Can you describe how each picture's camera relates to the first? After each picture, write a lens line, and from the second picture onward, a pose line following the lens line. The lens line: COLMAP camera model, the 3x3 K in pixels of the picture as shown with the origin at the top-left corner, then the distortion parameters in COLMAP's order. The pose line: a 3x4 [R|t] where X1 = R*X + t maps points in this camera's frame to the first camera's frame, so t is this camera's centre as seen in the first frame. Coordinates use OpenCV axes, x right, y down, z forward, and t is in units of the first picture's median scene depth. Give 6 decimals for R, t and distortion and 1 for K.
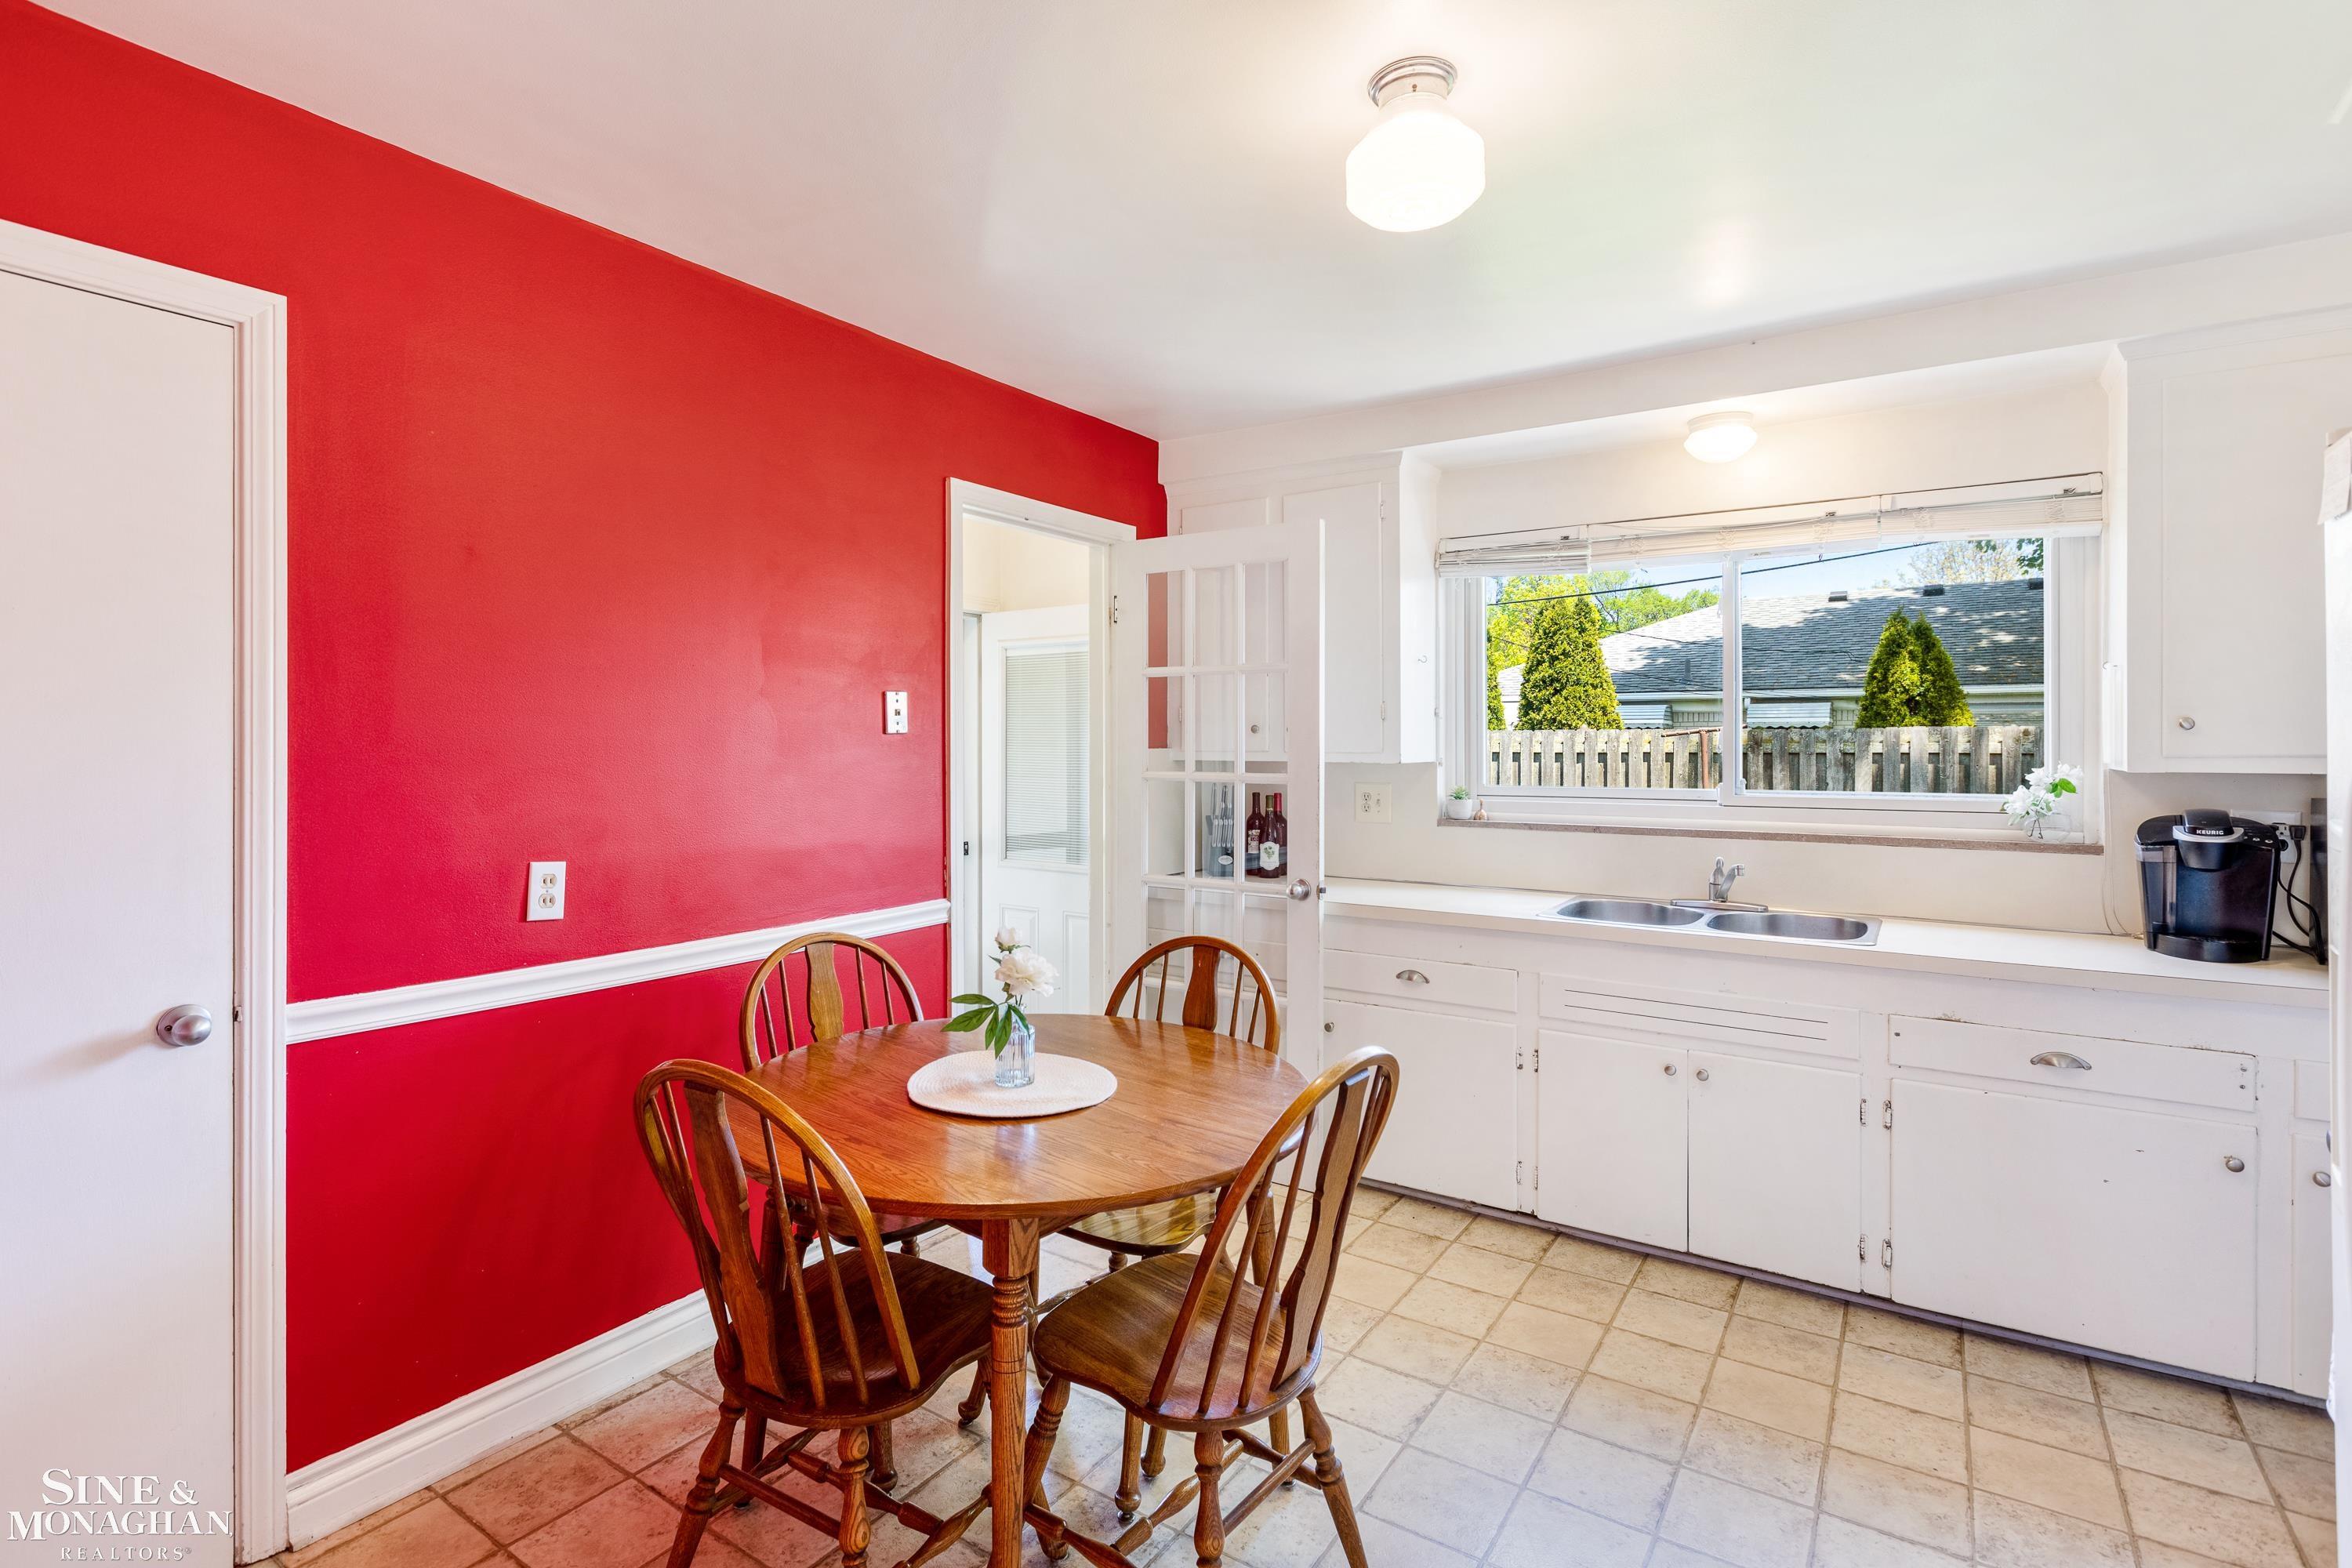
lens RADIAL K [[1143.2, 0, 1182.9], [0, 1143.2, 740.7], [0, 0, 1]] dist [0.046180, 0.000305]
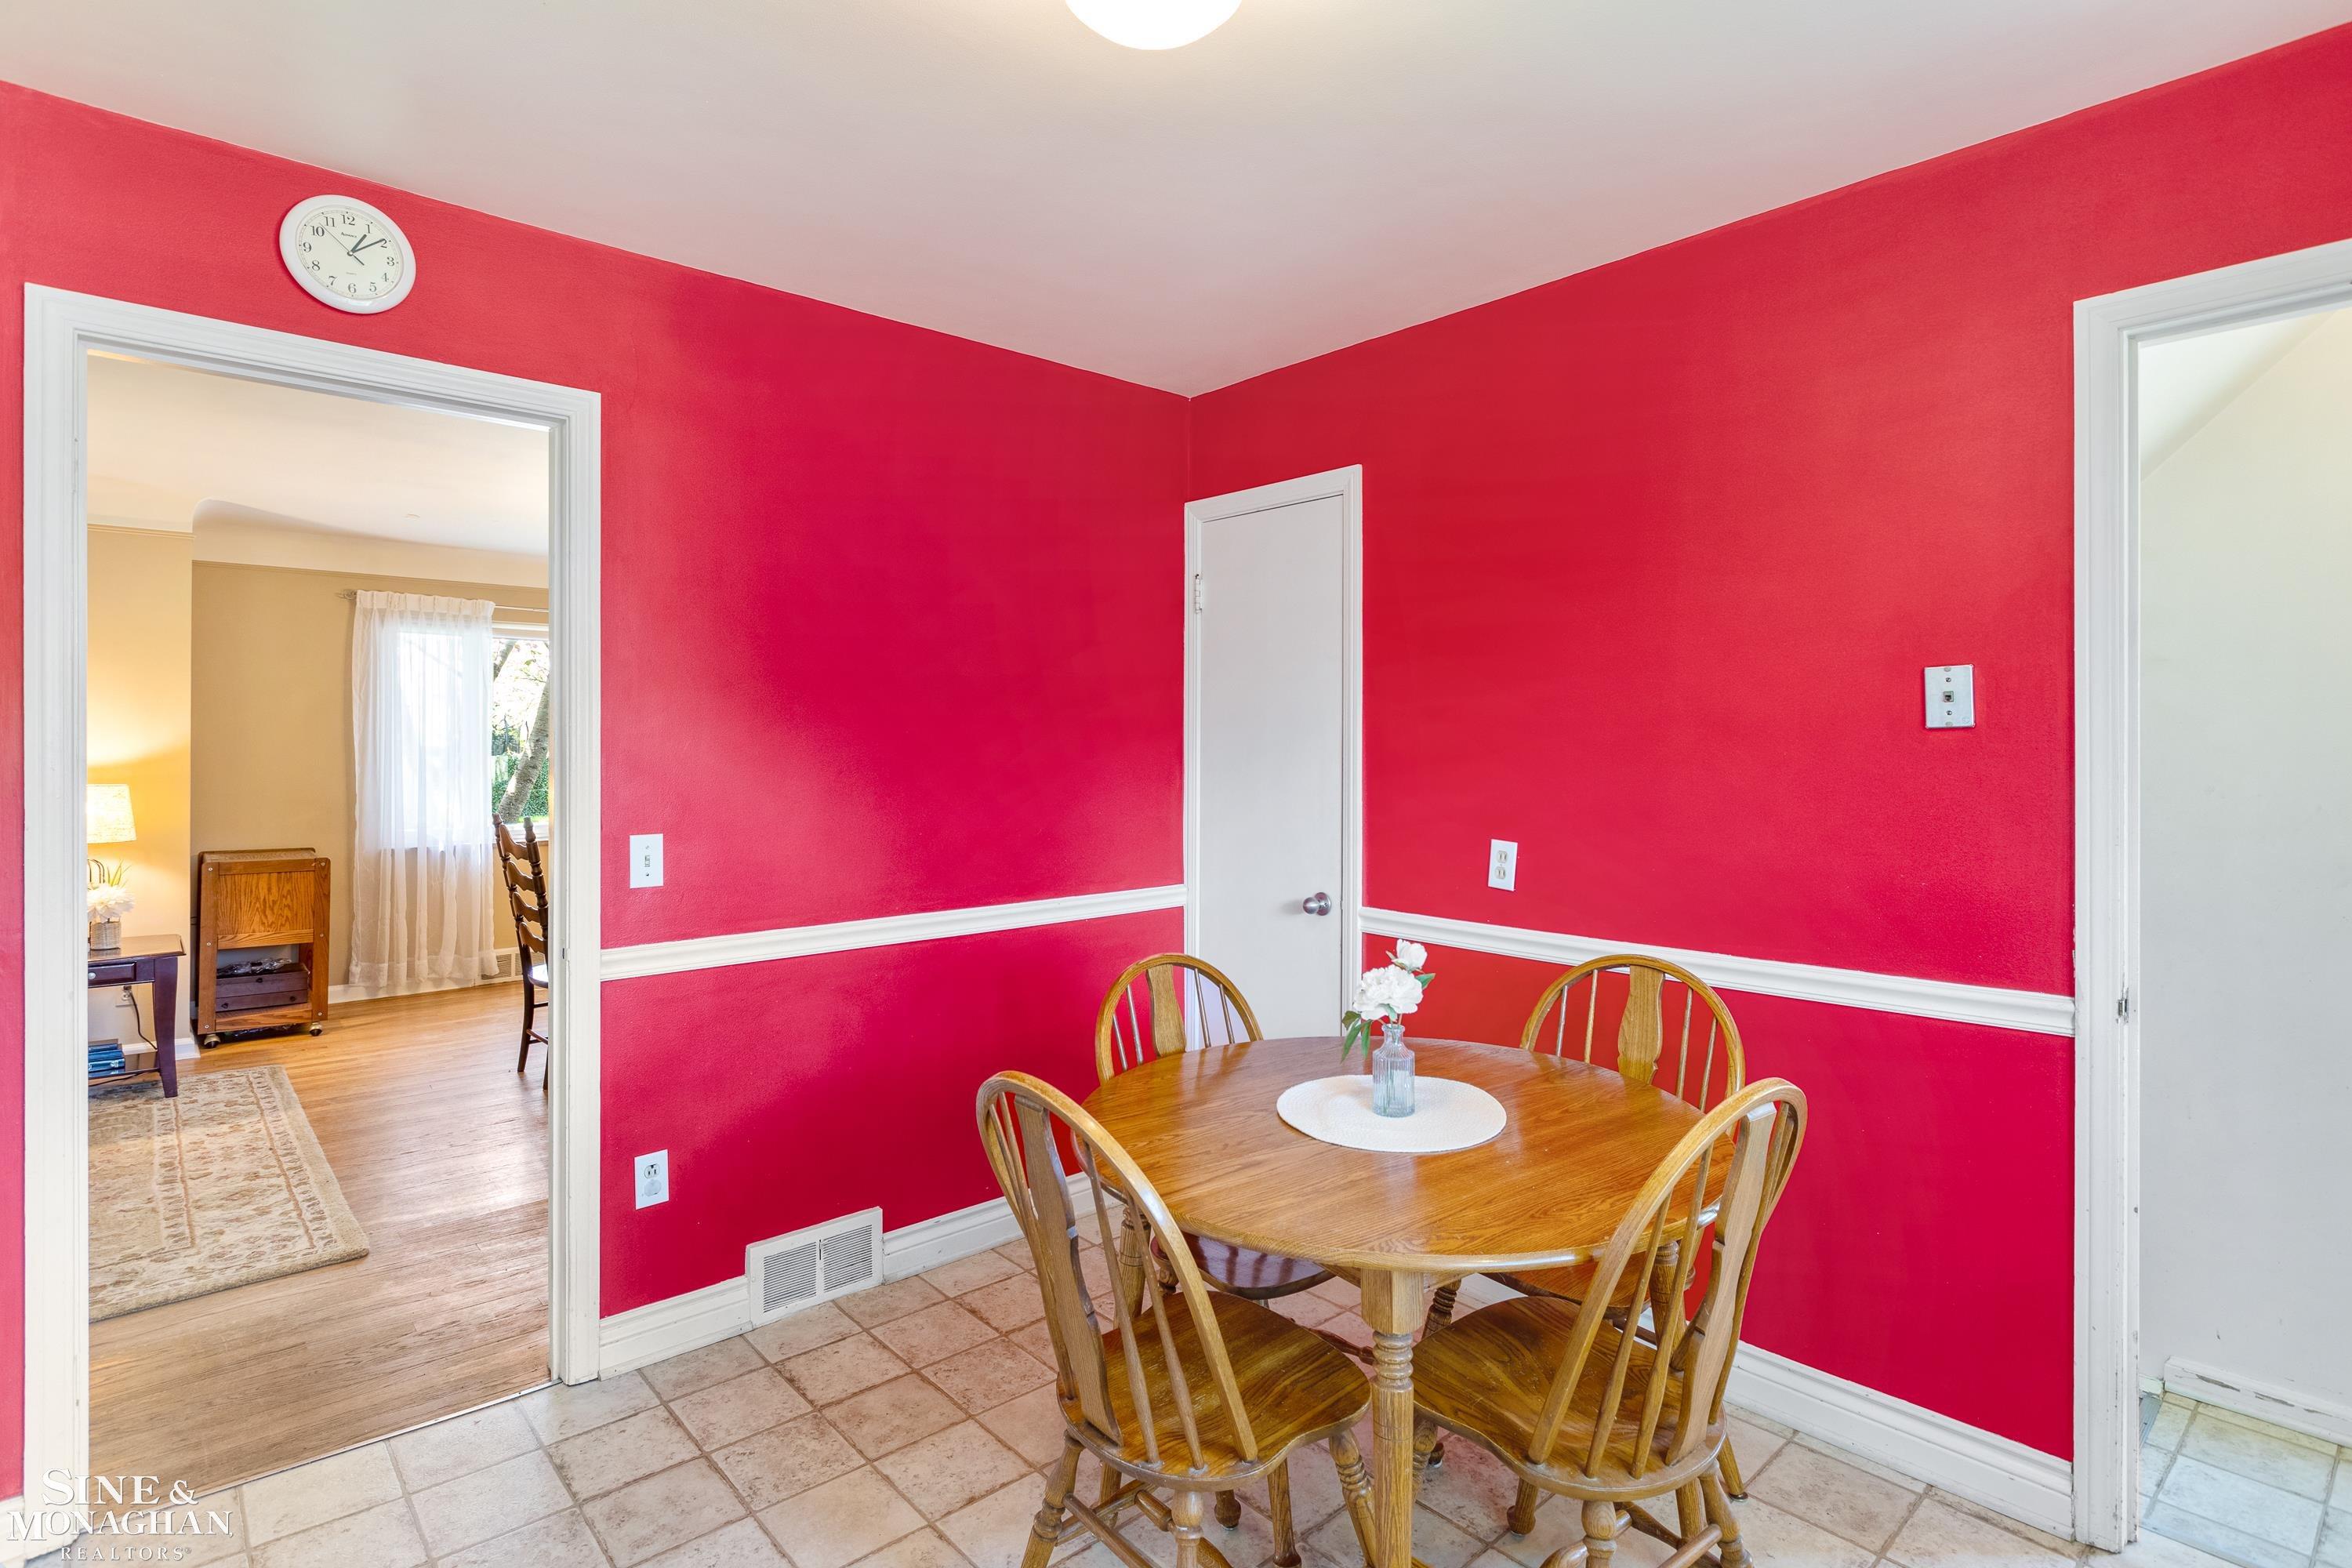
lens RADIAL K [[1135.7, 0, 1183.3], [0, 1135.7, 740.3], [0, 0, 1]] dist [-0.034240, -0.000029]
pose [[-0.245536, -0.004088, -0.969379, 0.662045], [0.001278, 0.999989, -0.004541, 0.005517], [0.969387, -0.002354, -0.245528, 0.959978]]
